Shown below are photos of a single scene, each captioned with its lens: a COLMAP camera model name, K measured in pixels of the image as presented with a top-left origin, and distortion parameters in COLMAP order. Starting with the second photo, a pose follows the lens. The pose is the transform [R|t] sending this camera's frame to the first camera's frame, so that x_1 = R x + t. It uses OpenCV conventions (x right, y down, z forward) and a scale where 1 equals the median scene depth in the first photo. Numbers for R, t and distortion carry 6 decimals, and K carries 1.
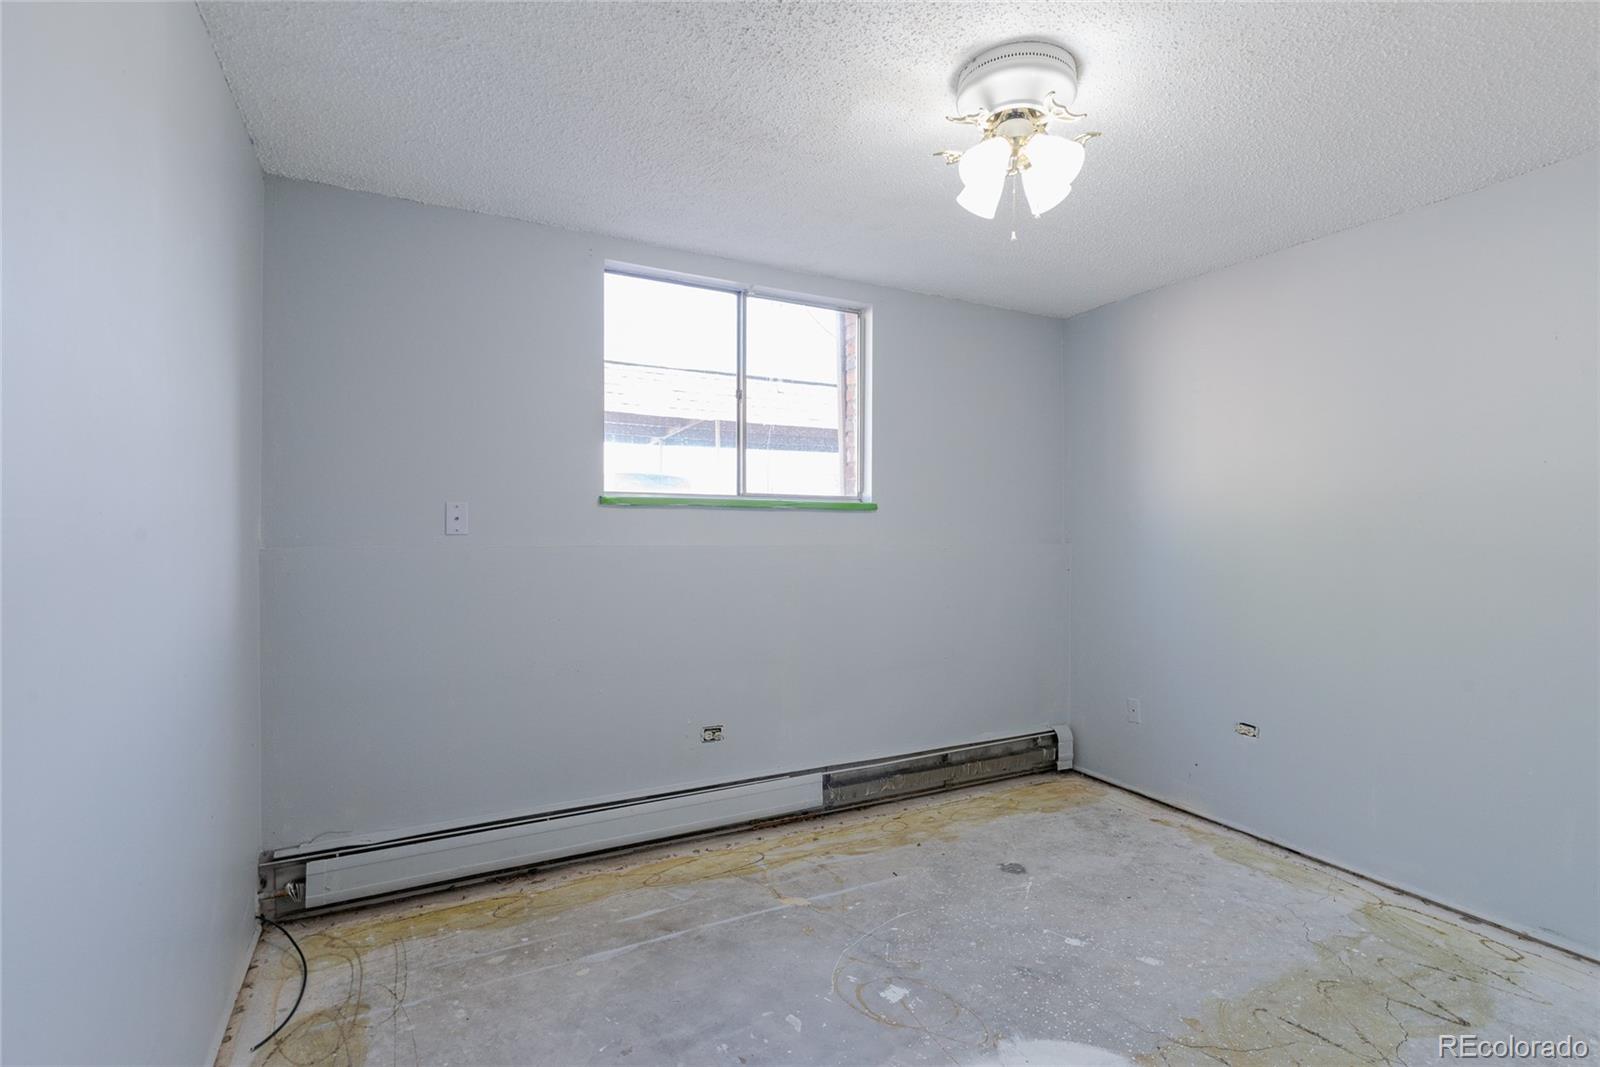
lens RADIAL K [[784.9, 0, 811.1], [0, 784.9, 536.8], [0, 0, 1]] dist [0.000436, -0.000021]
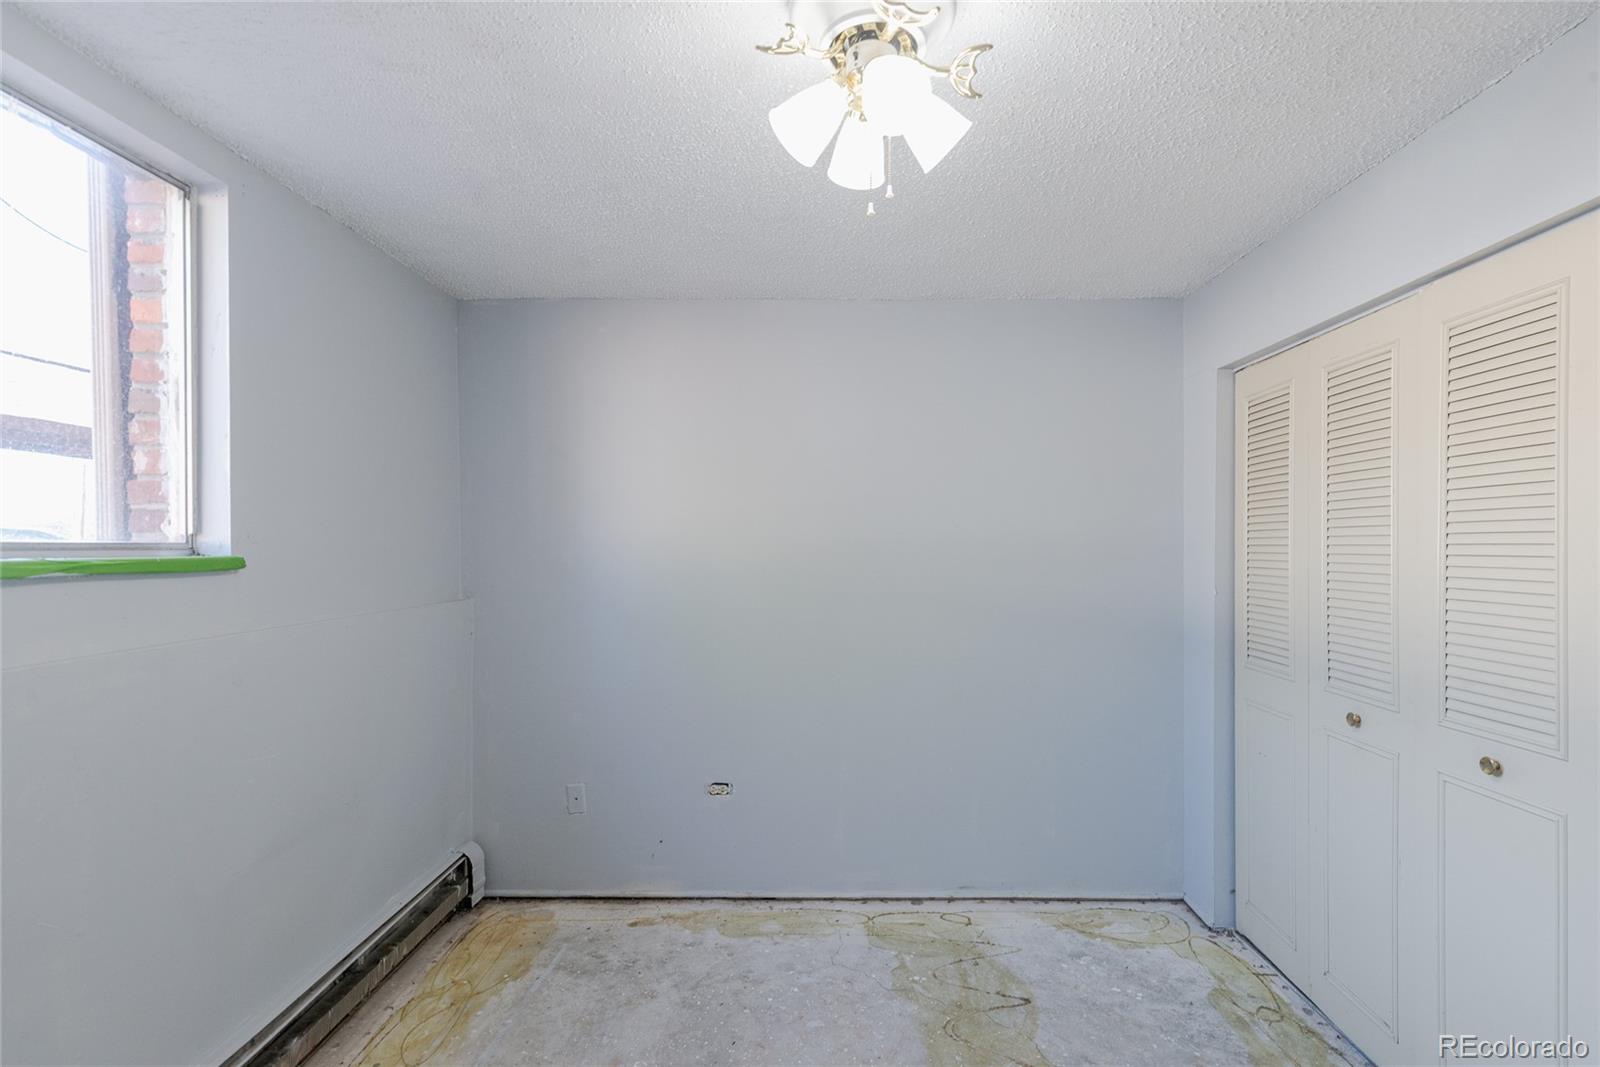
lens RADIAL K [[789.4, 0, 831.8], [0, 789.4, 535.8], [0, 0, 1]] dist [0.001803, -0.000220]
pose [[0.461047, 0.000564, 0.887376, -0.232342], [0.011323, 0.999915, -0.006519, -0.053298], [-0.887303, 0.013053, 0.461001, 0.430333]]
